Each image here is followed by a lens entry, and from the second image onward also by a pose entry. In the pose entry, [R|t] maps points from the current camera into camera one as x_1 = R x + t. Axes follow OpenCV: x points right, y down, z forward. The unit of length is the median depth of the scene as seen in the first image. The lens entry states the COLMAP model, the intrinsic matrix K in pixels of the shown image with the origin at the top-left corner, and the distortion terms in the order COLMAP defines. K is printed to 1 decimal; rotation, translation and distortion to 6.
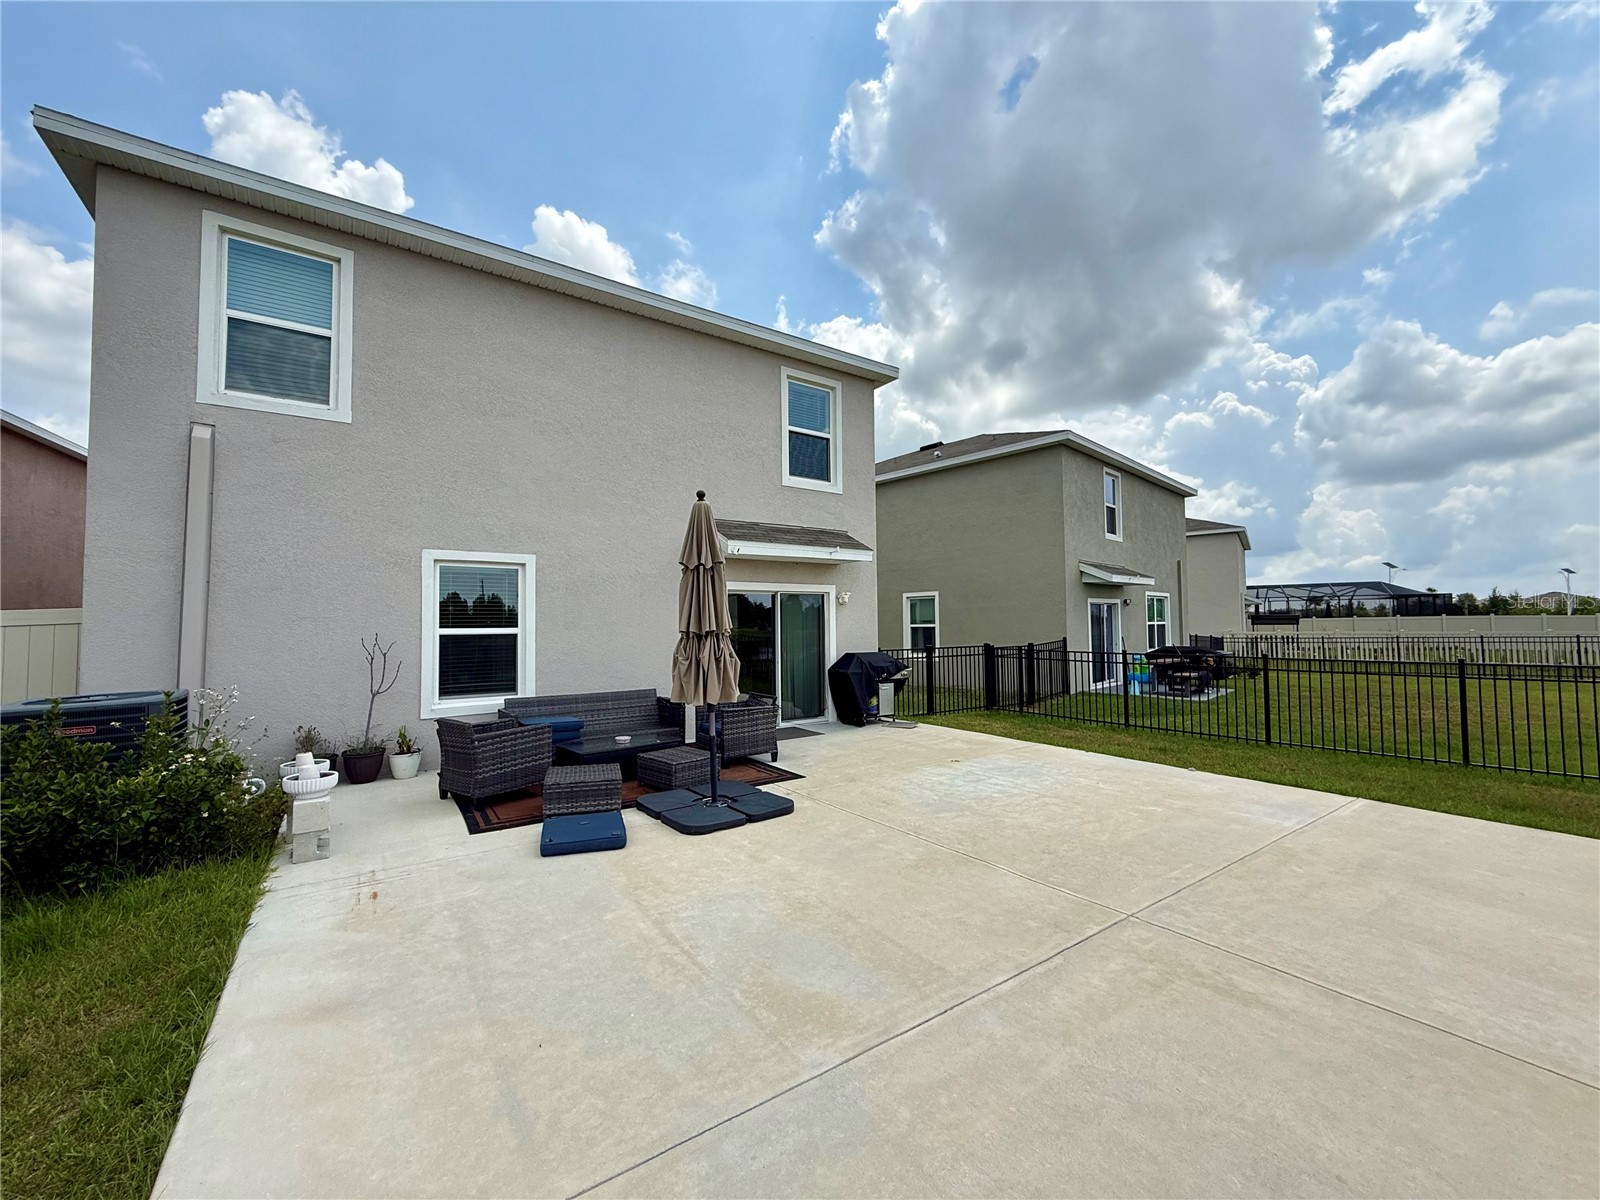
lens RADIAL K [[639.2, 0, 795.9], [0, 639.2, 600.7], [0, 0, 1]] dist [-0.000211, 0.000300]
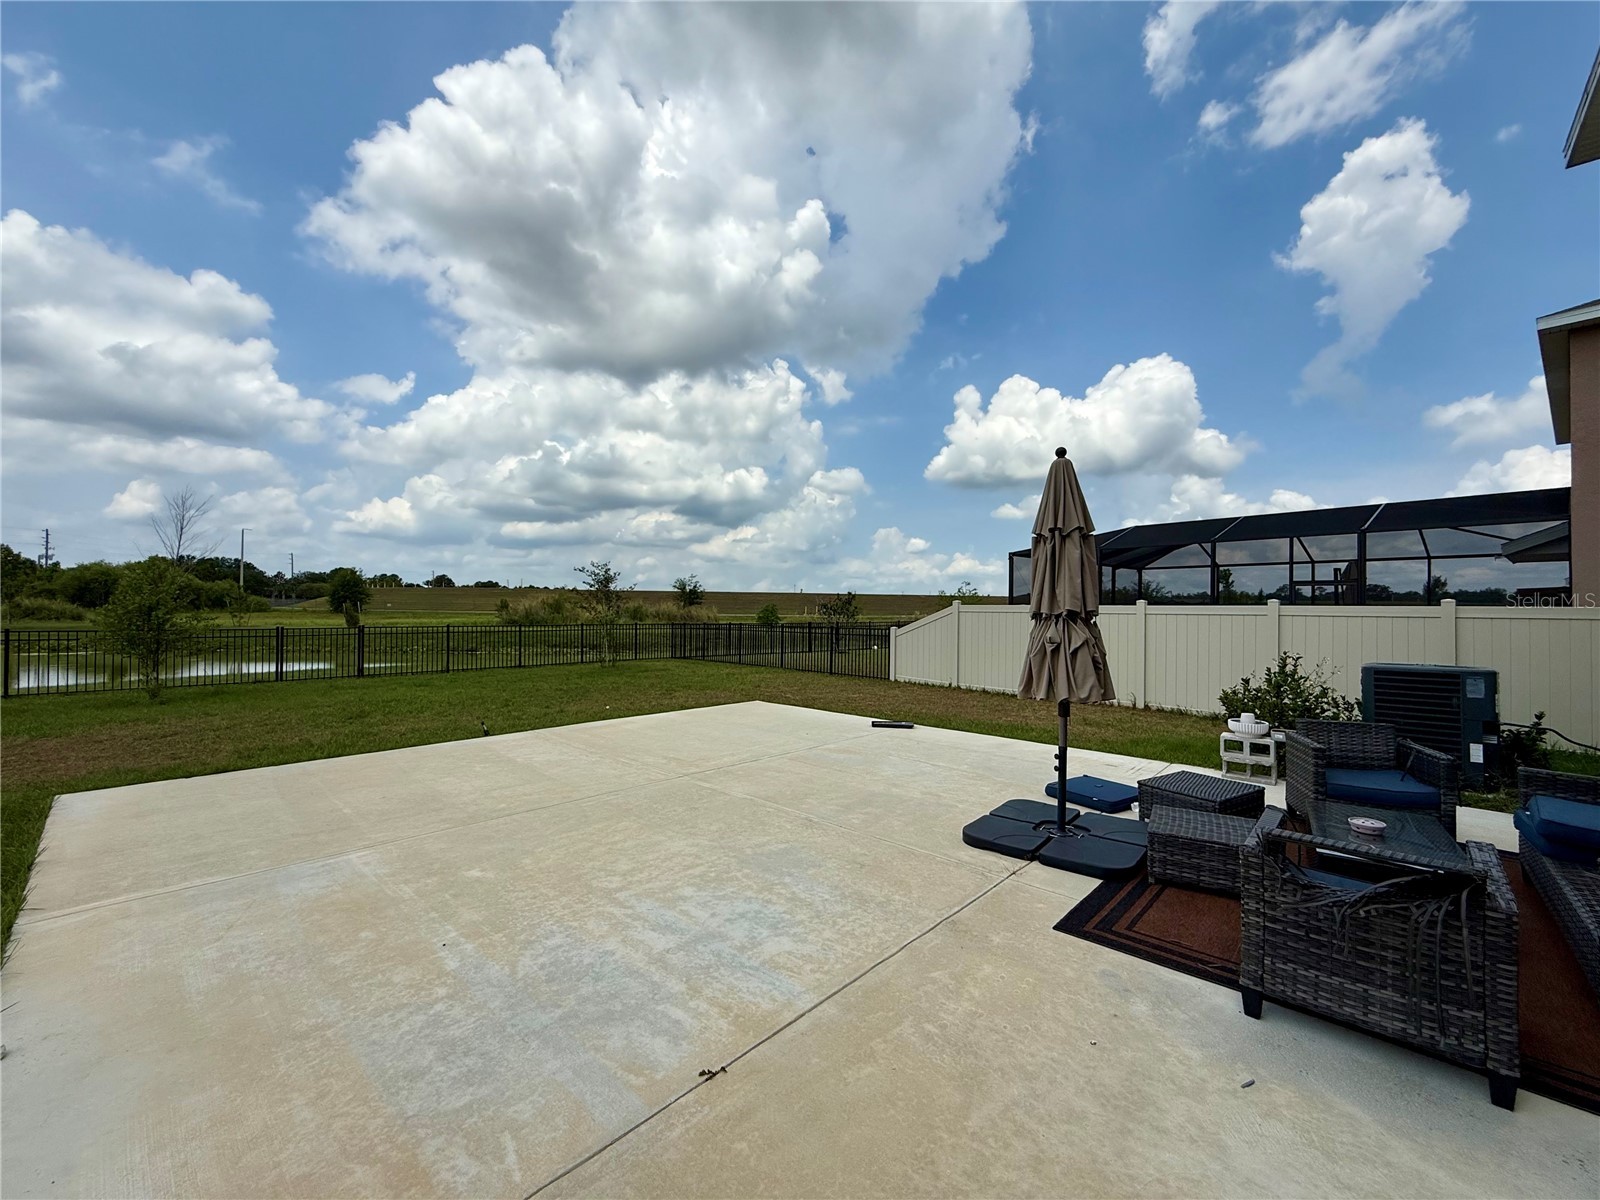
lens RADIAL K [[622.6, 0, 800.0], [0, 622.6, 600.0], [0, 0, 1]] dist [-0.001192, -0.000161]
pose [[-0.976775, -0.006241, -0.214174, 0.388375], [0.005030, 0.998632, -0.052041, 0.073365], [0.214206, -0.051909, -0.975408, 1.845539]]
